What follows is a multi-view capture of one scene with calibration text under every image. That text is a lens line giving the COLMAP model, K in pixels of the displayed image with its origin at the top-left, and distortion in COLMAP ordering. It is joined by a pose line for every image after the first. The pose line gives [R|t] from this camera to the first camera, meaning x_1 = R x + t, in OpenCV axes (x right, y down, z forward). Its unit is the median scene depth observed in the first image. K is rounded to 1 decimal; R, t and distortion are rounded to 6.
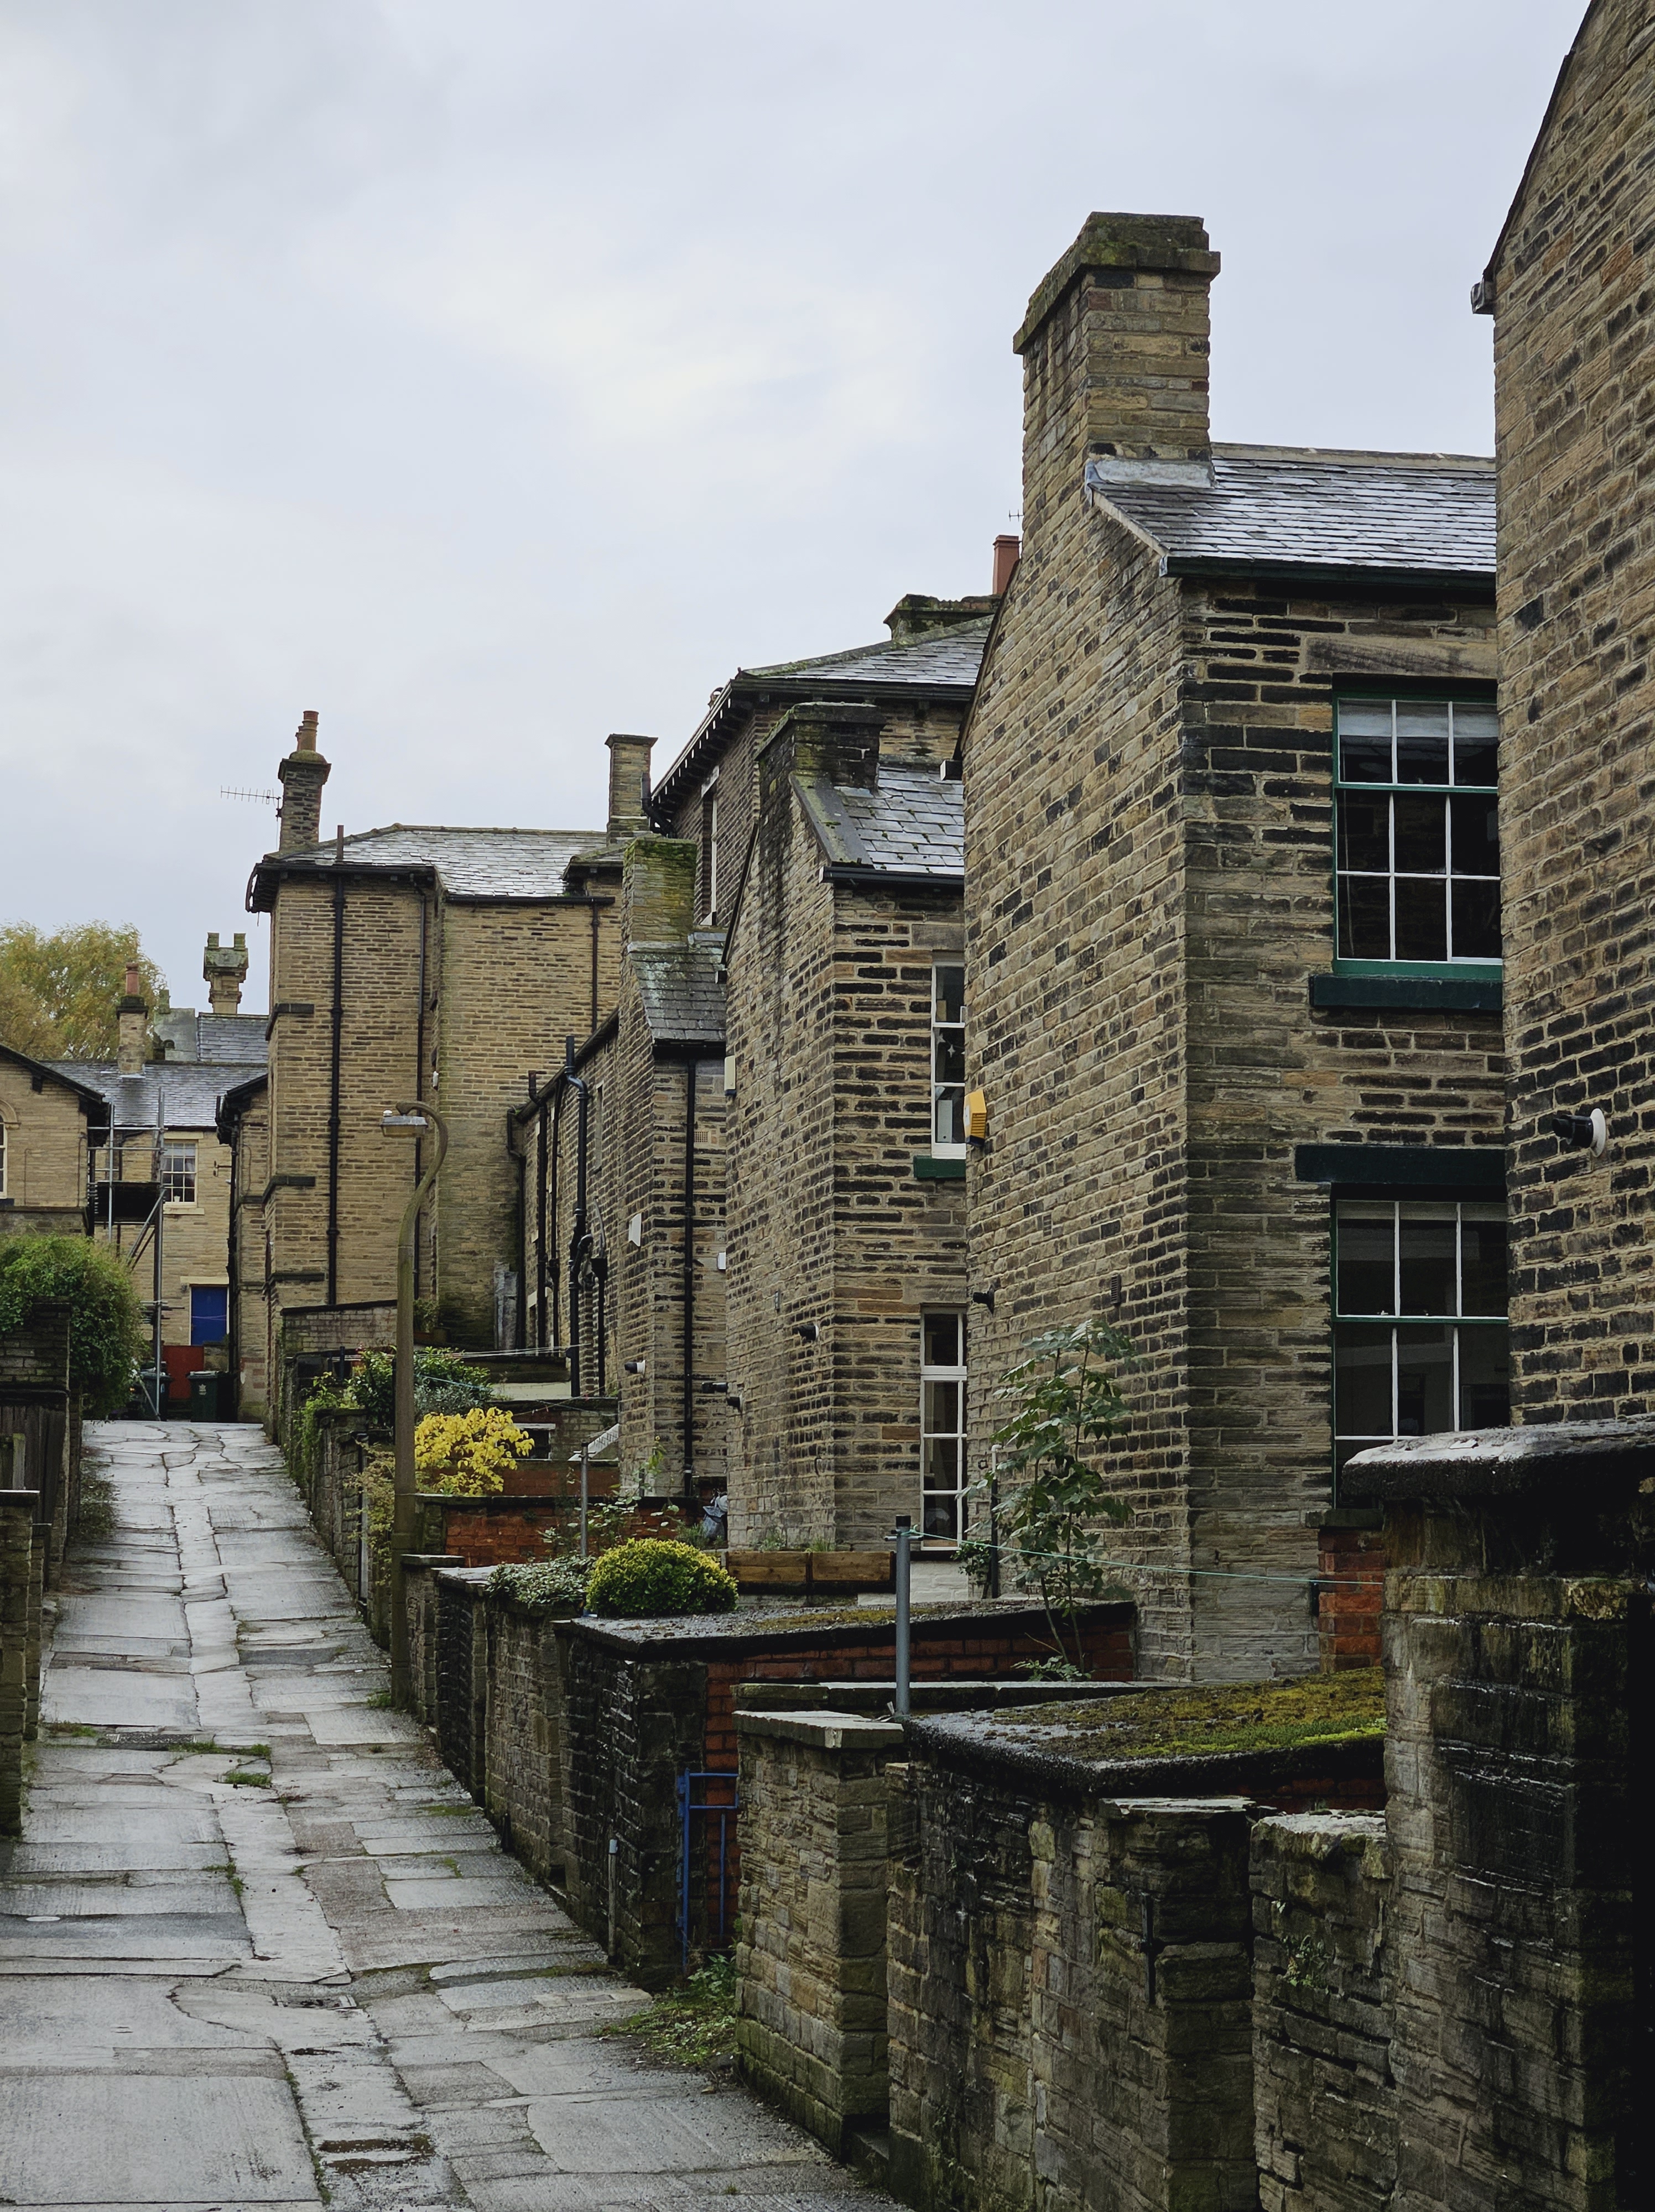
lens RADIAL K [[4311.7, 0, 828.6], [0, 4311.7, 1115.7], [0, 0, 1]] dist [0.155375, 0.000000]
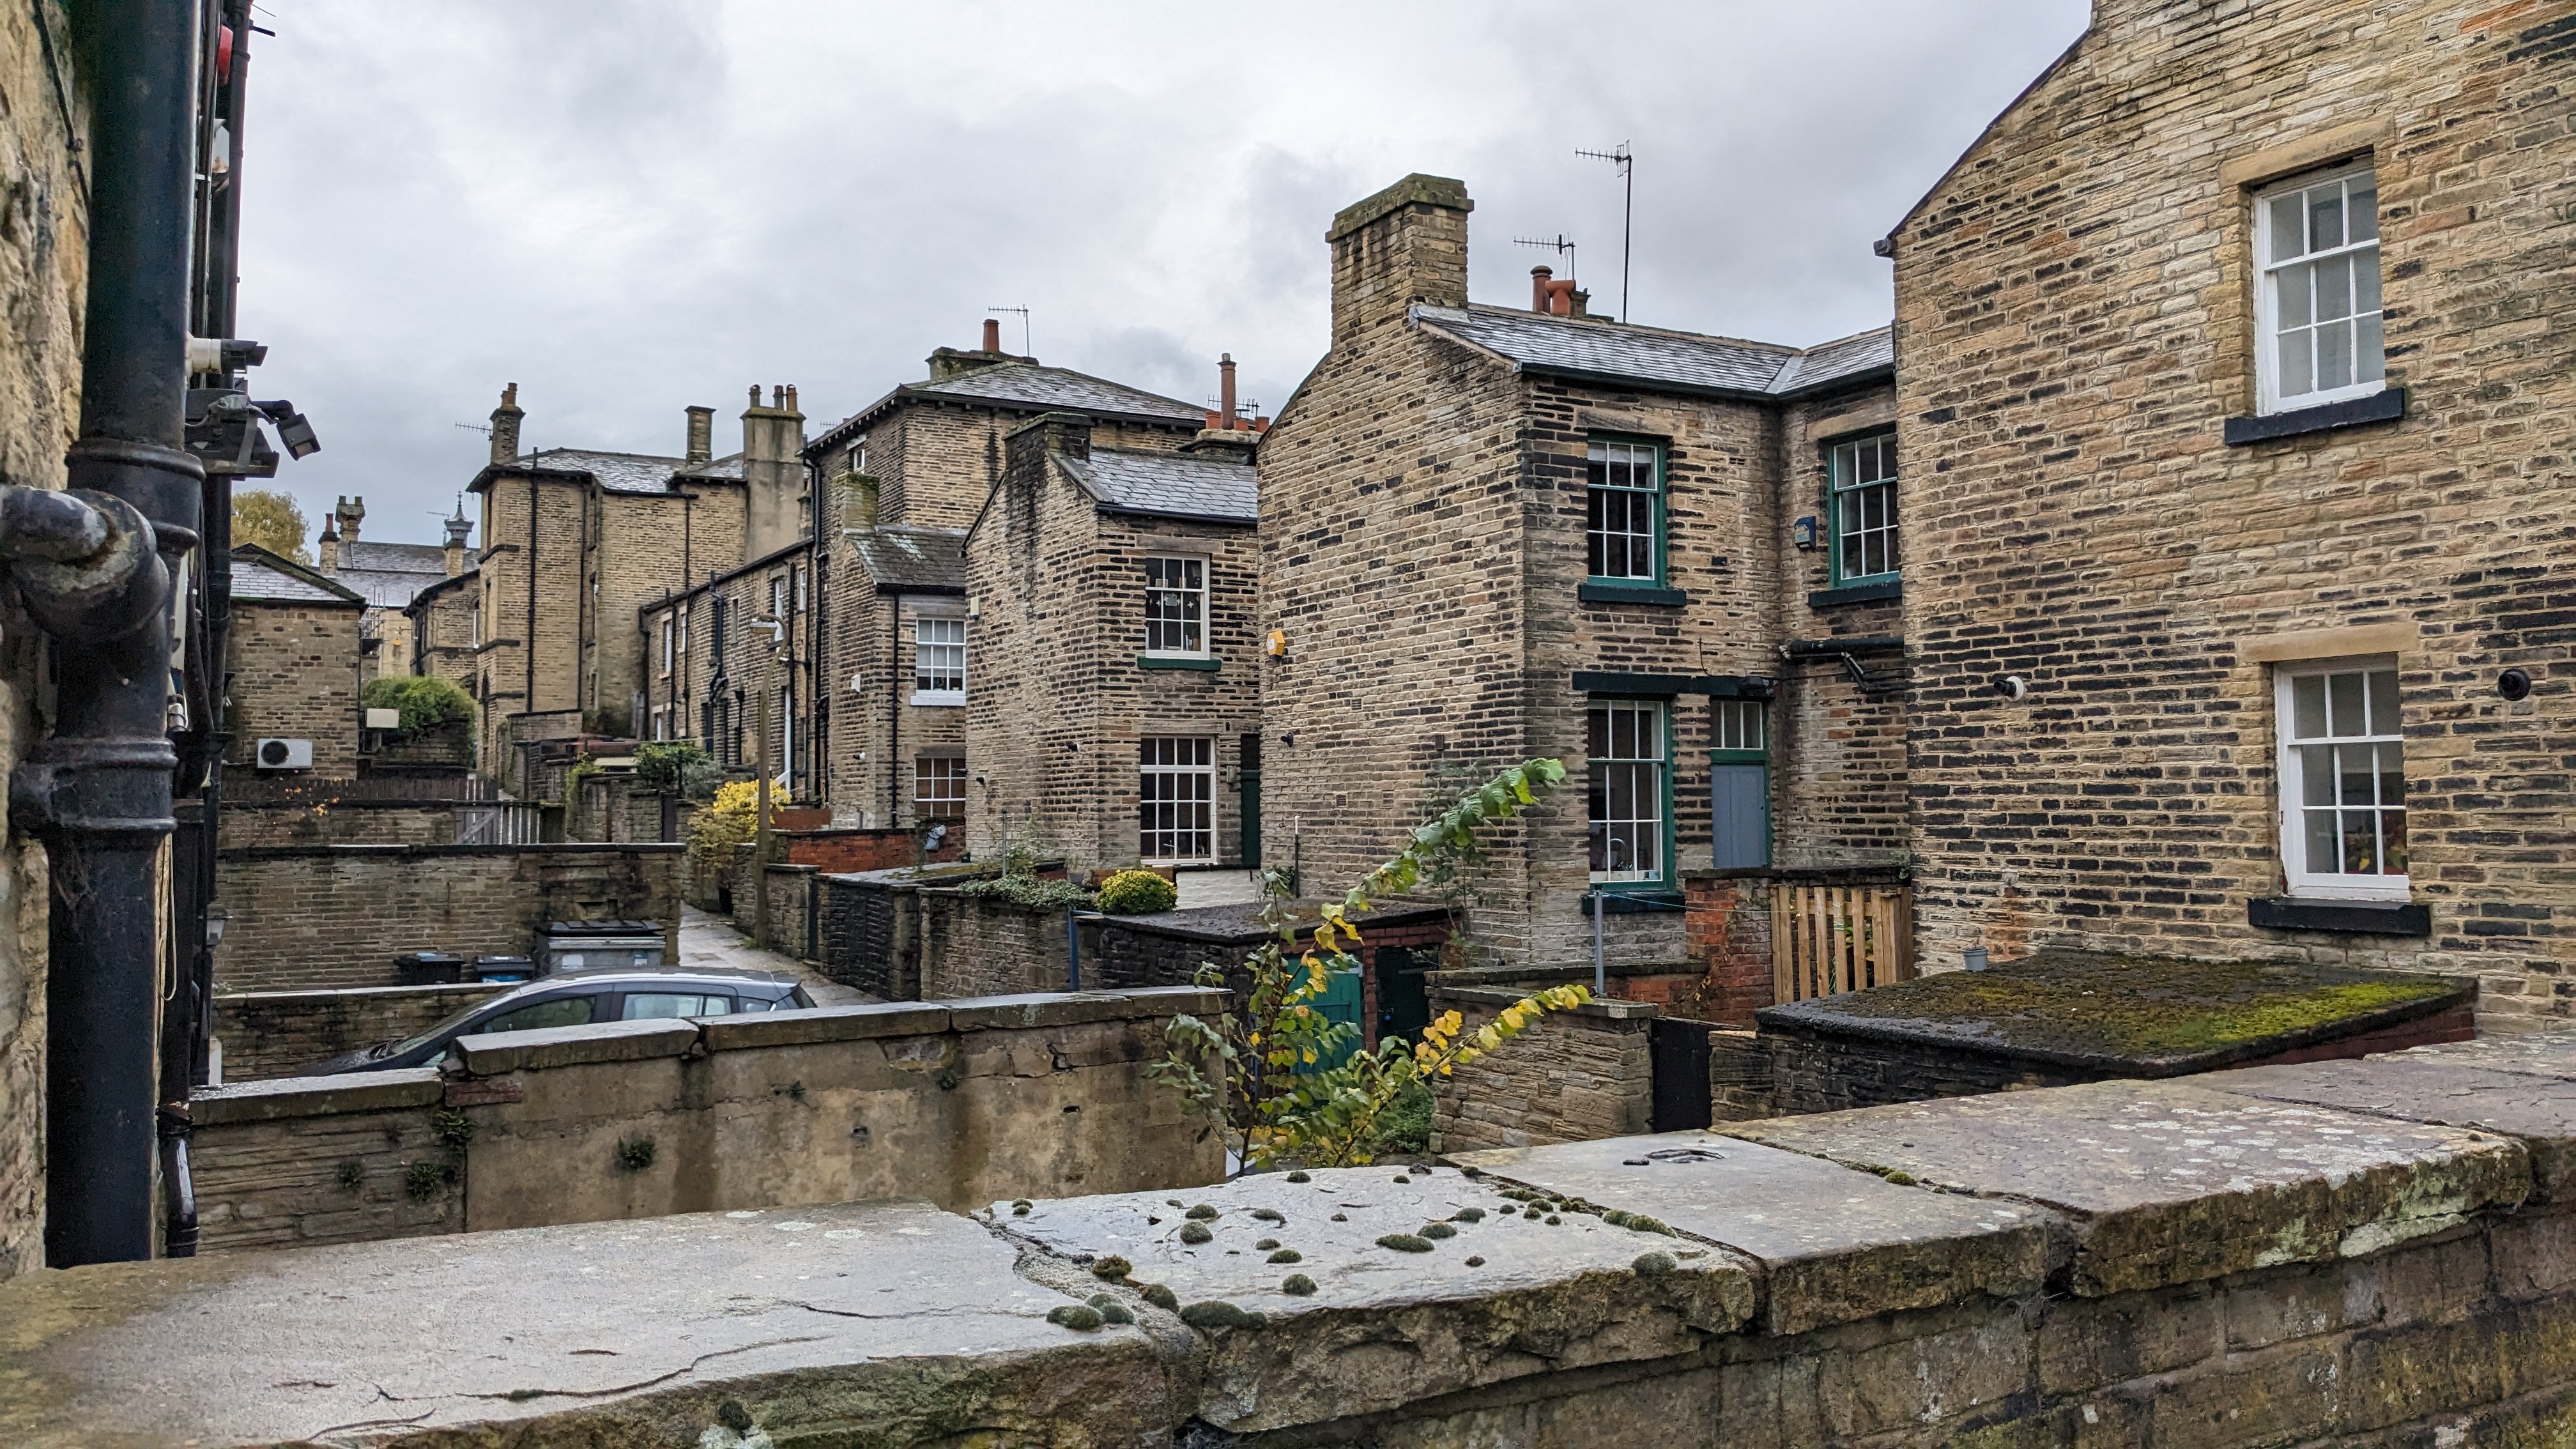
lens RADIAL K [[2089.8, 0, 1284.0], [0, 2089.8, 716.4], [0, 0, 1]] dist [0.080367, -0.049884]
pose [[0.946420, 0.004262, 0.322910, -0.311392], [-0.021640, 0.998502, 0.050245, -0.017181], [-0.322213, -0.054541, 0.945095, 0.148596]]
